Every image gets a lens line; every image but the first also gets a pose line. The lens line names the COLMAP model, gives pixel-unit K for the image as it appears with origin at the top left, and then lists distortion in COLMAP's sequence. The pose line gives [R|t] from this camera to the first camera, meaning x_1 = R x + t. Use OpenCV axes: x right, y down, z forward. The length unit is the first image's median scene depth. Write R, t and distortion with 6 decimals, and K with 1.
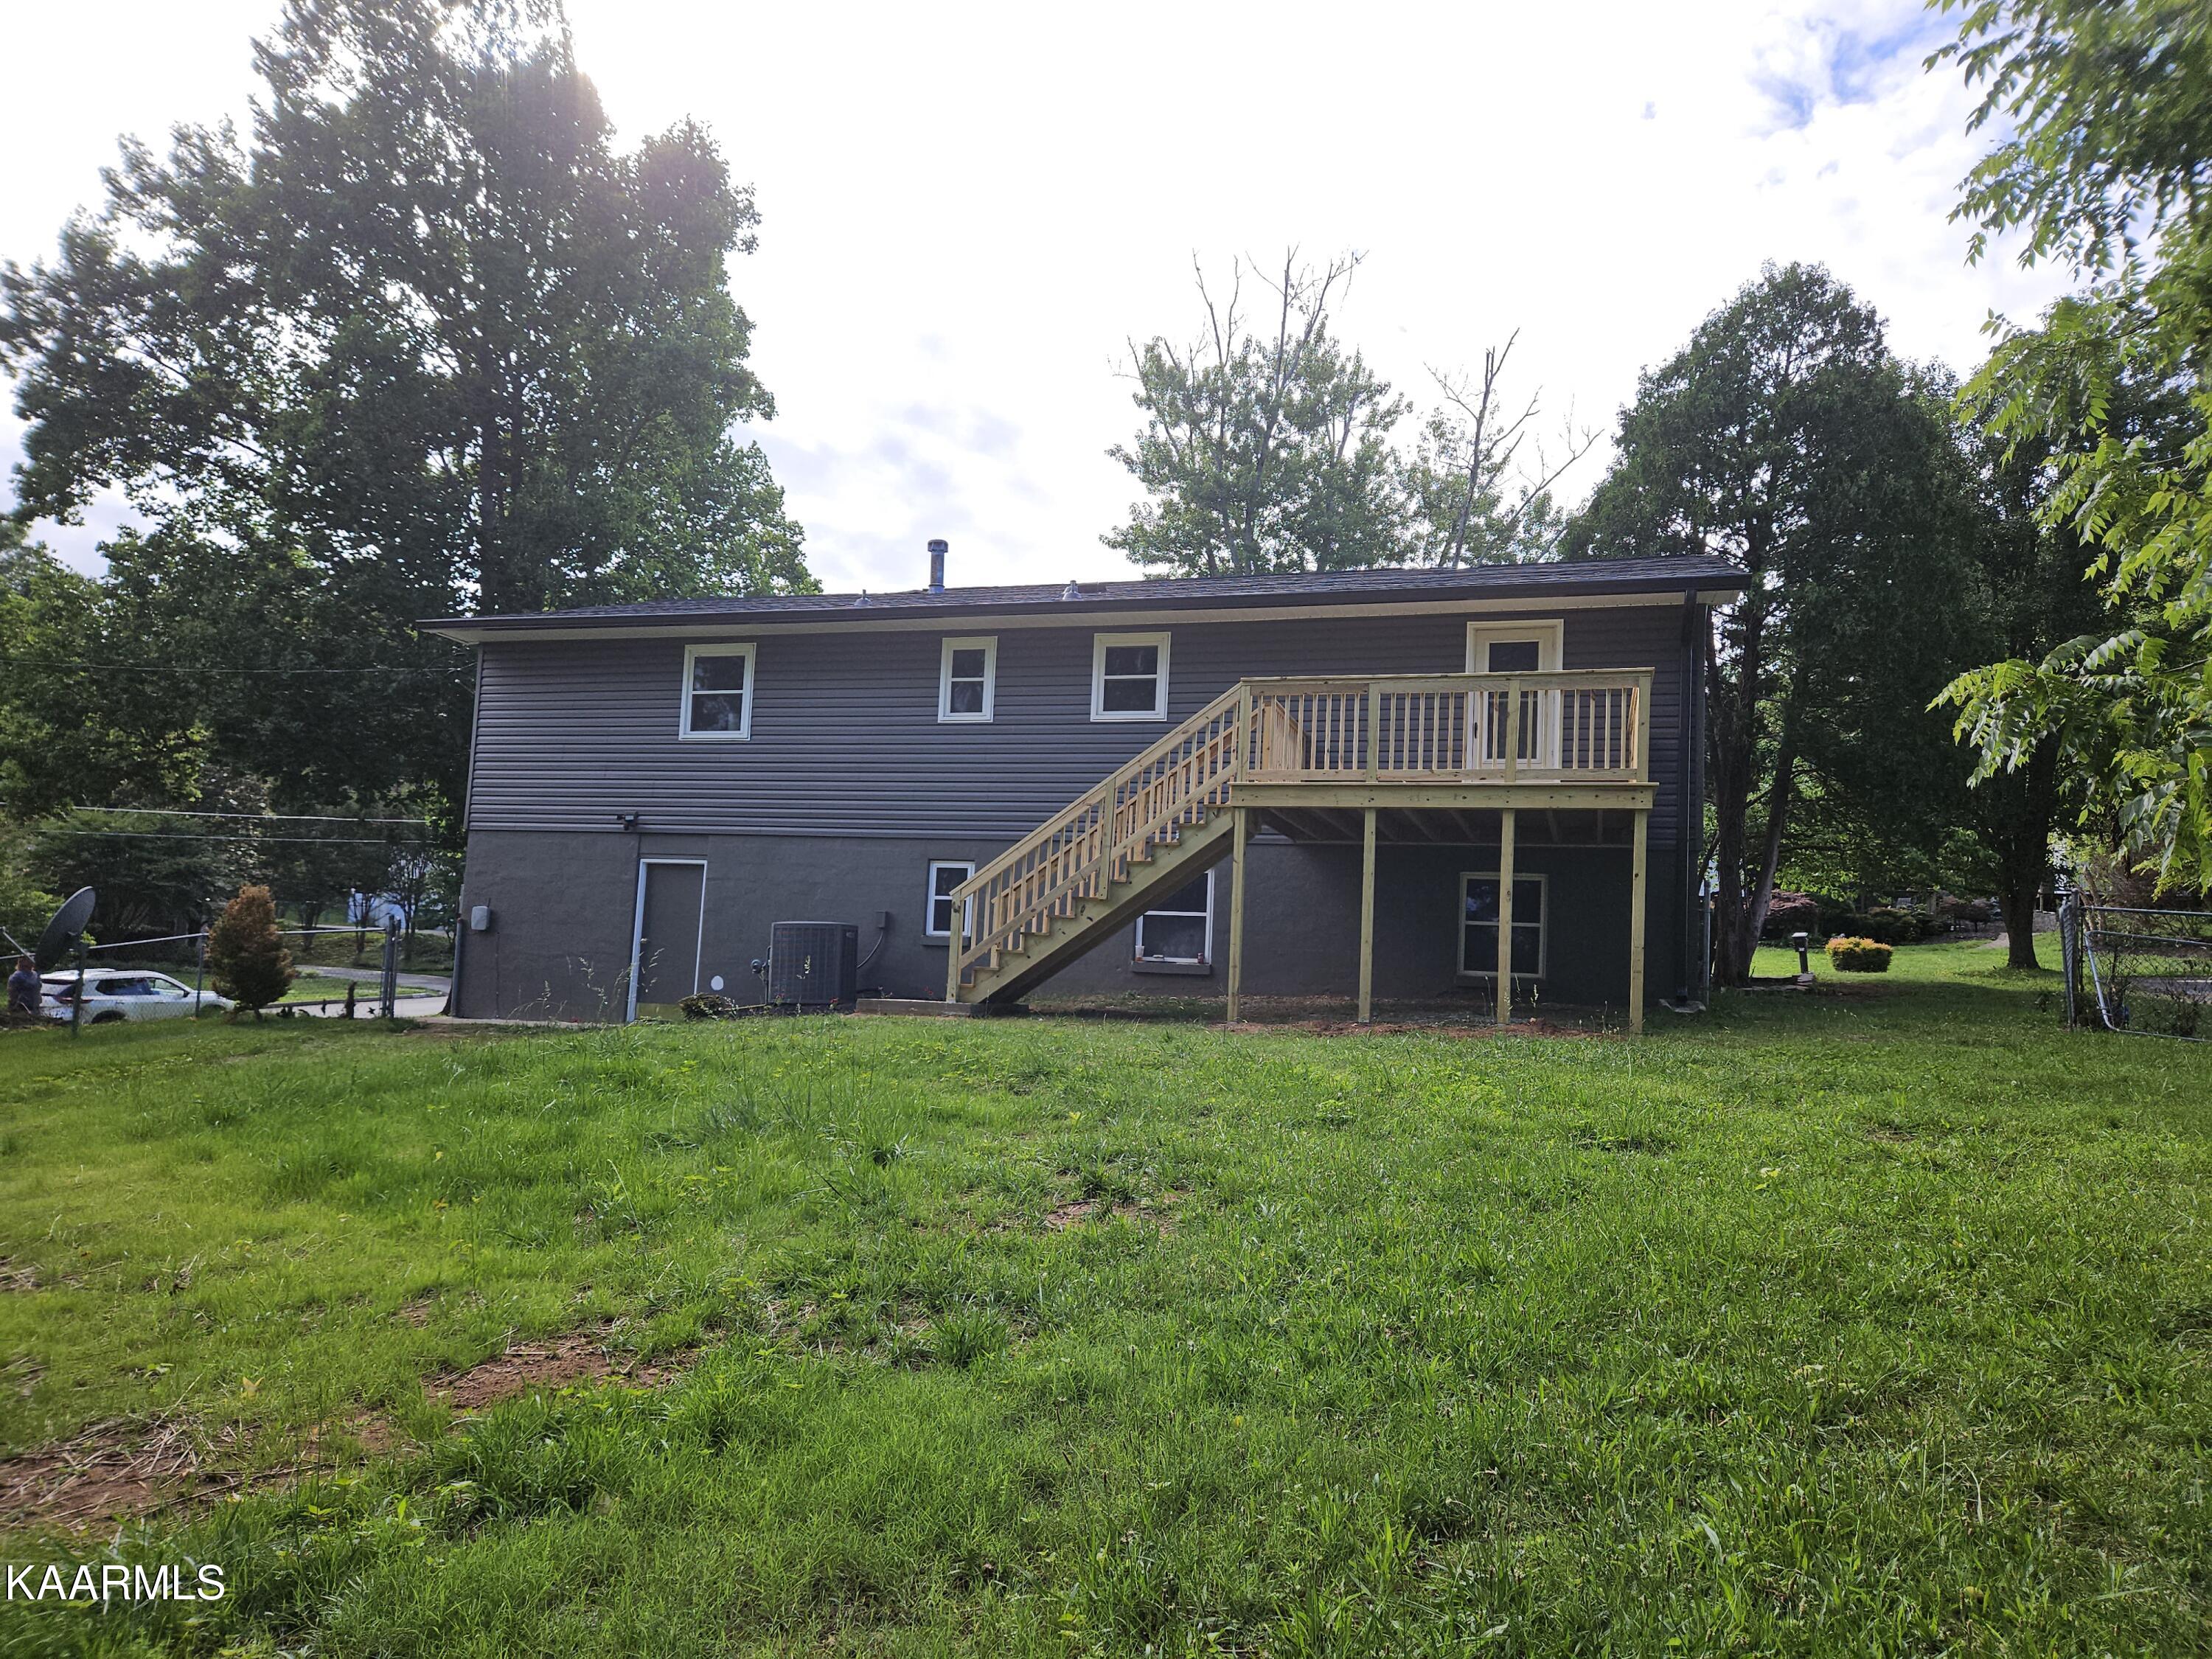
lens RADIAL K [[1566.4, 0, 1088.5], [0, 1566.4, 833.4], [0, 0, 1]] dist [0.126717, -0.117288]
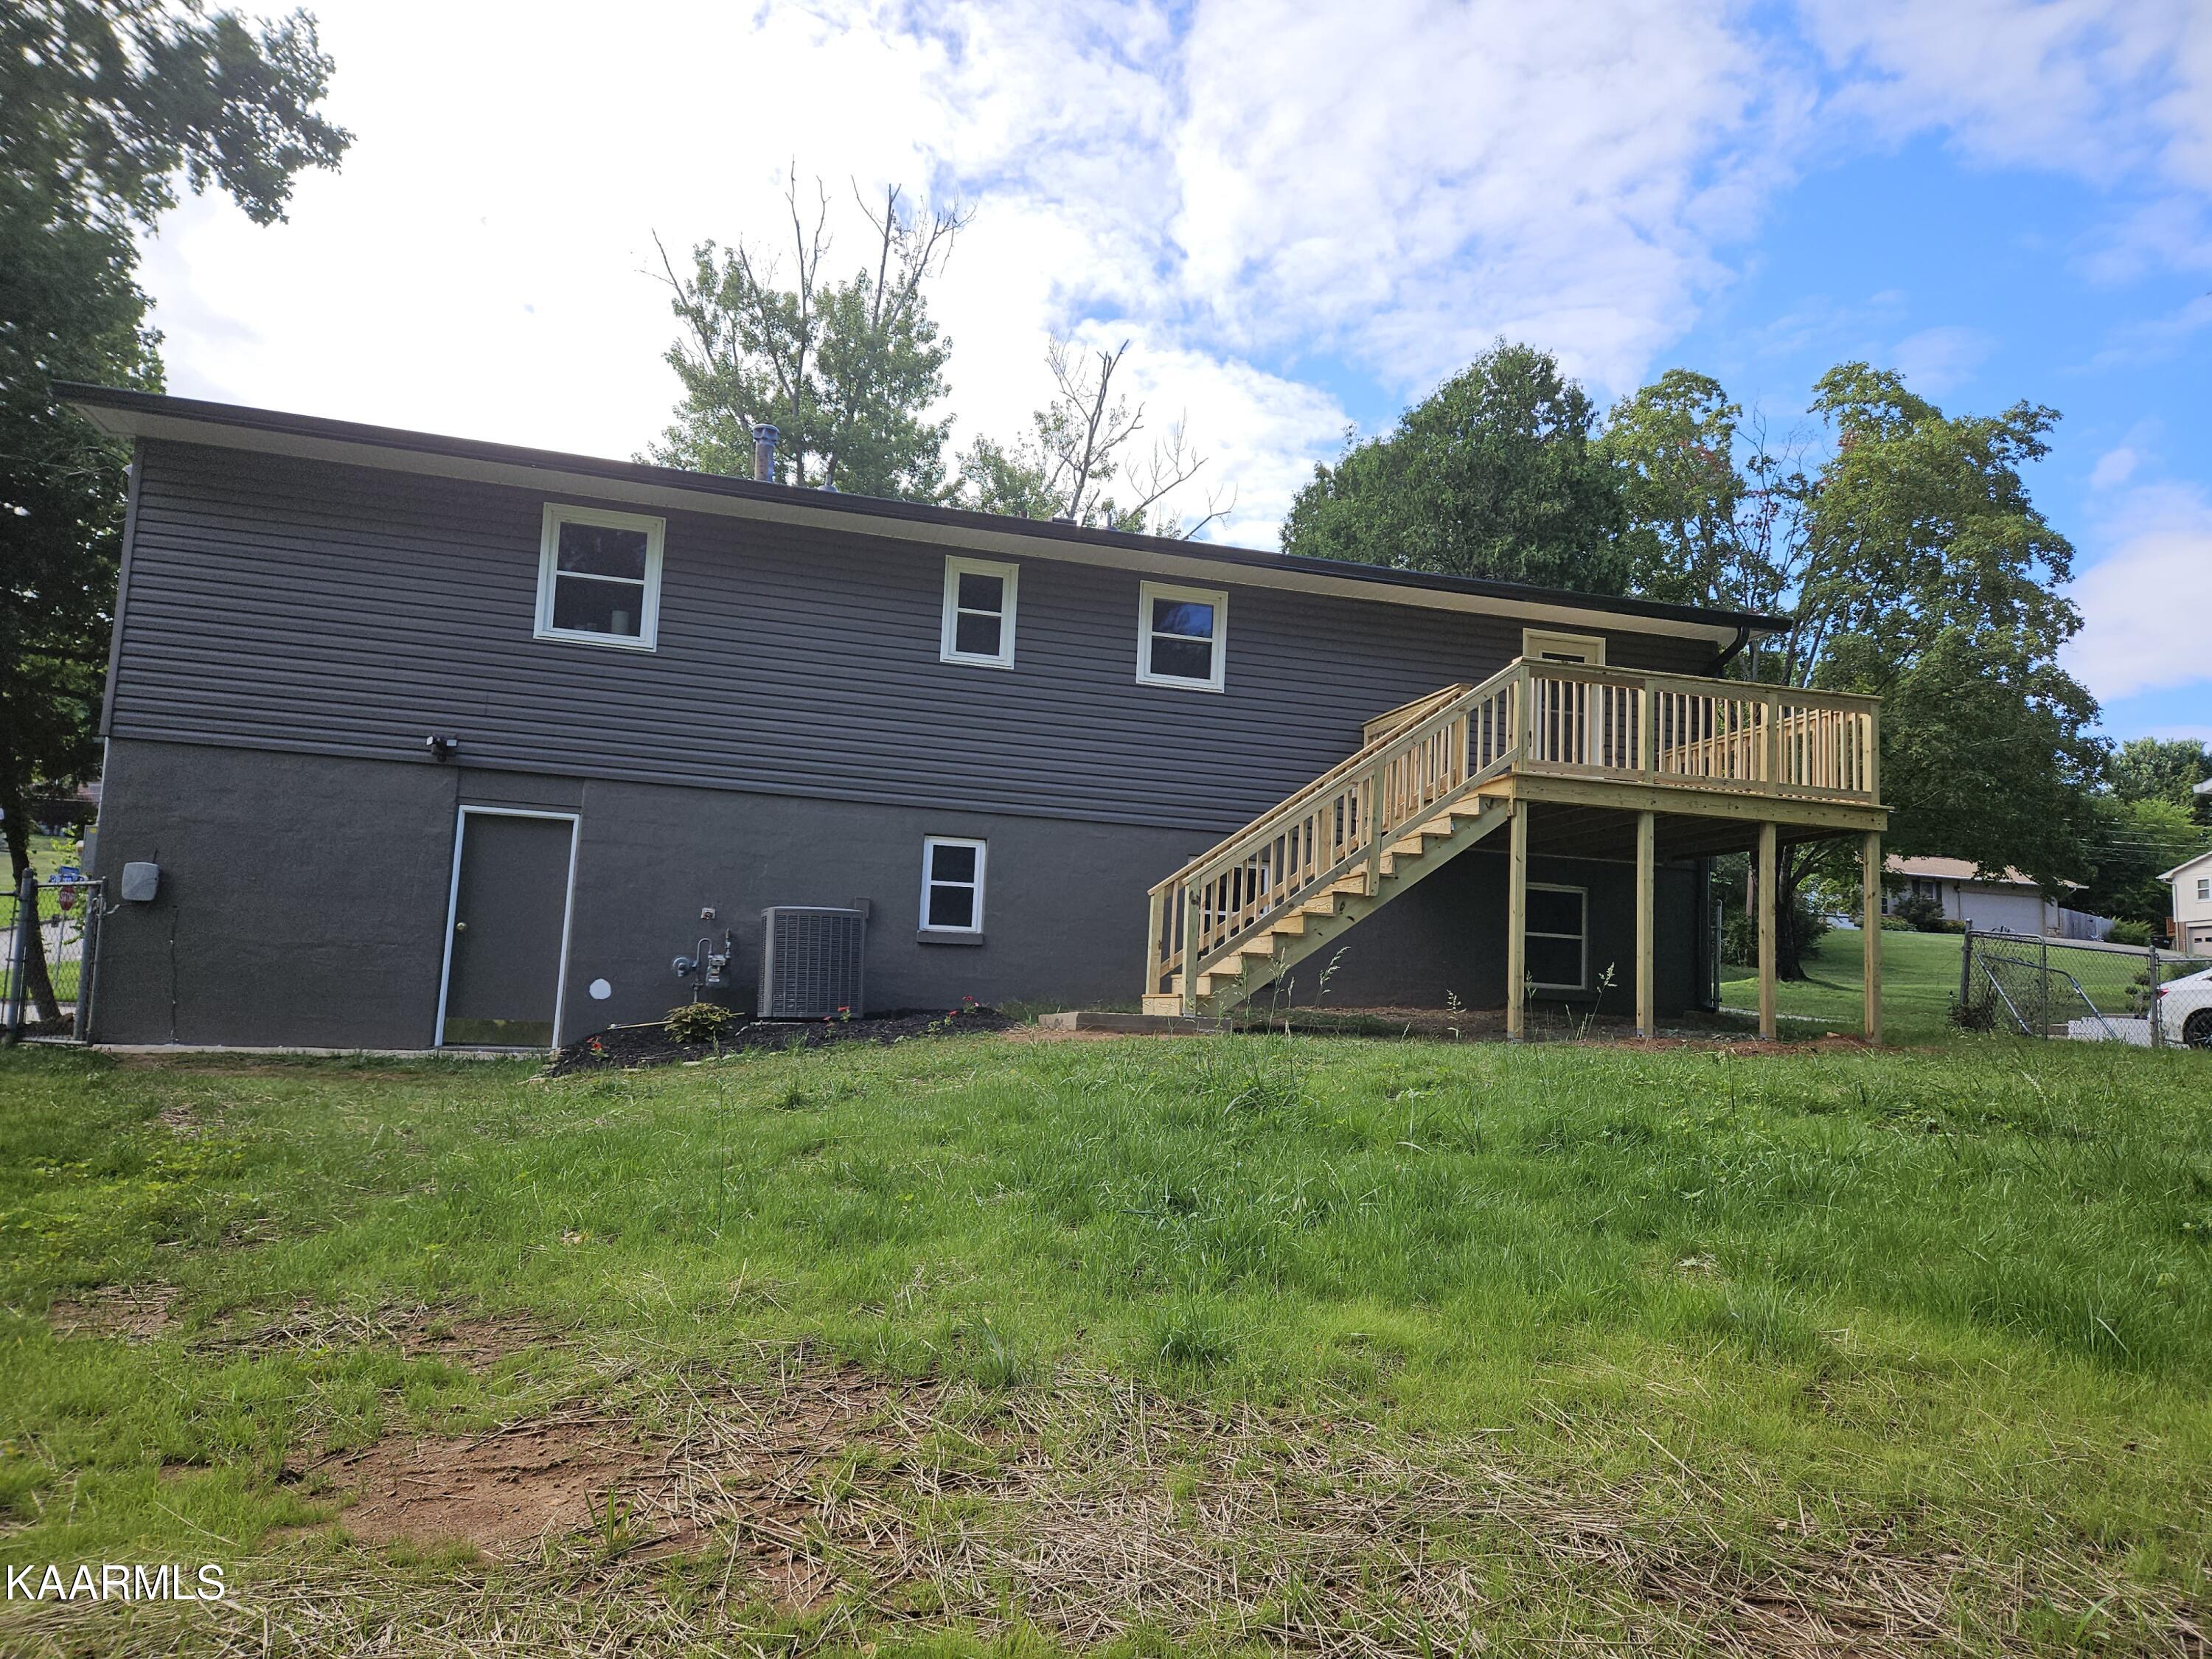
lens RADIAL K [[1566.4, 0, 1088.5], [0, 1566.4, 833.4], [0, 0, 1]] dist [0.126717, -0.117288]
pose [[0.820024, 0.062902, 0.568862, -0.462932], [-0.060077, 0.997911, -0.023743, 0.028959], [-0.569168, -0.014706, 0.822090, 0.296701]]
